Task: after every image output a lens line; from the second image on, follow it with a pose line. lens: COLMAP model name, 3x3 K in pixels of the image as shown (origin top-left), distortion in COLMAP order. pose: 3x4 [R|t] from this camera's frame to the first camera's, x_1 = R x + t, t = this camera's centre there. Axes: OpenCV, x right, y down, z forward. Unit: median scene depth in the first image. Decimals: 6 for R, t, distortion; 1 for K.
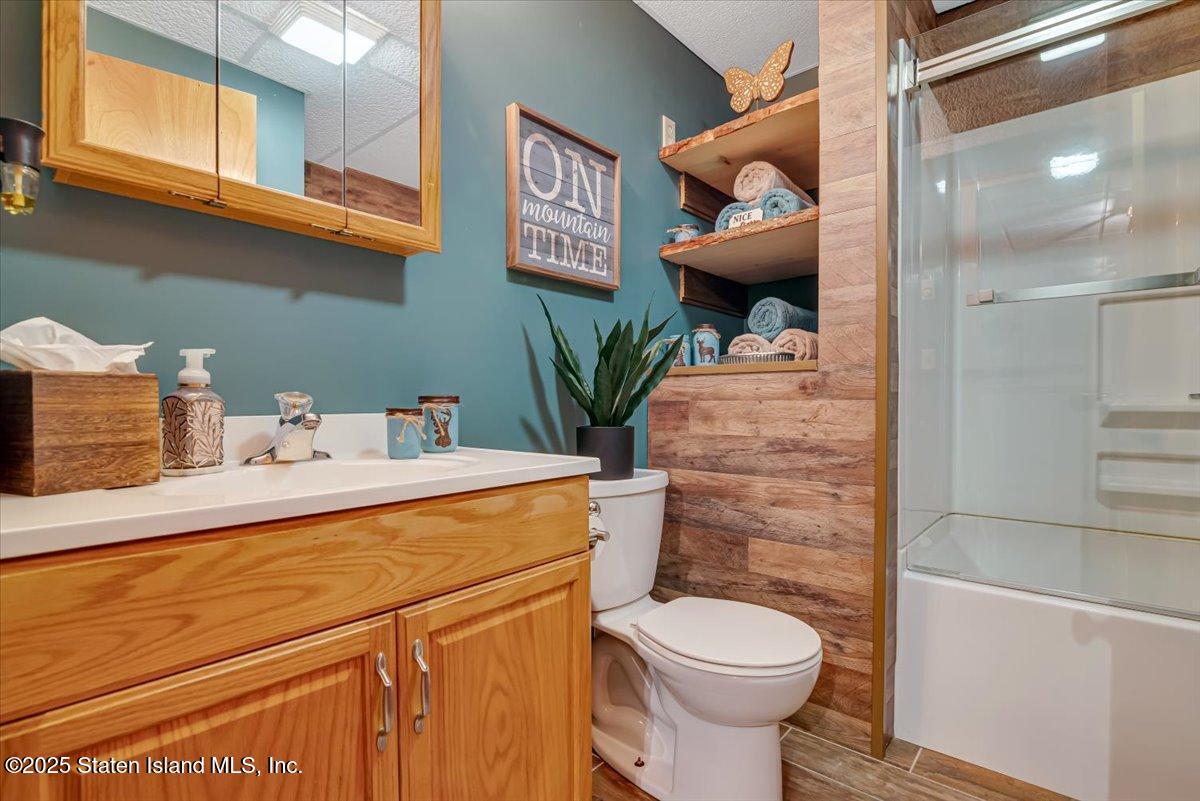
lens RADIAL K [[545.6, 0, 600.6], [0, 545.6, 403.2], [0, 0, 1]] dist [-0.024161, 0.002759]
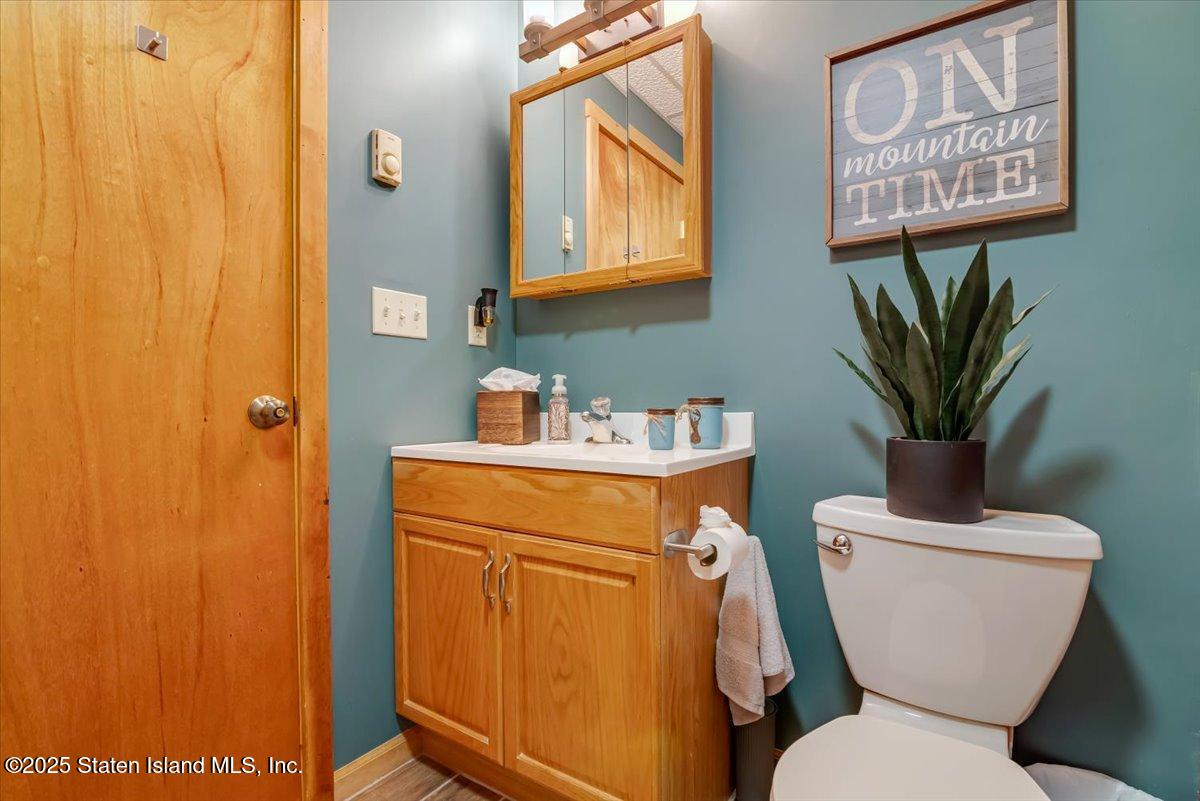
lens RADIAL K [[545.6, 0, 601.7], [0, 545.6, 404.7], [0, 0, 1]] dist [-0.024161, 0.002759]
pose [[0.137166, -0.000144, -0.990548, 0.609823], [0.000863, 1.000000, -0.000026, -0.000211], [0.990548, -0.000852, 0.137166, 0.502313]]
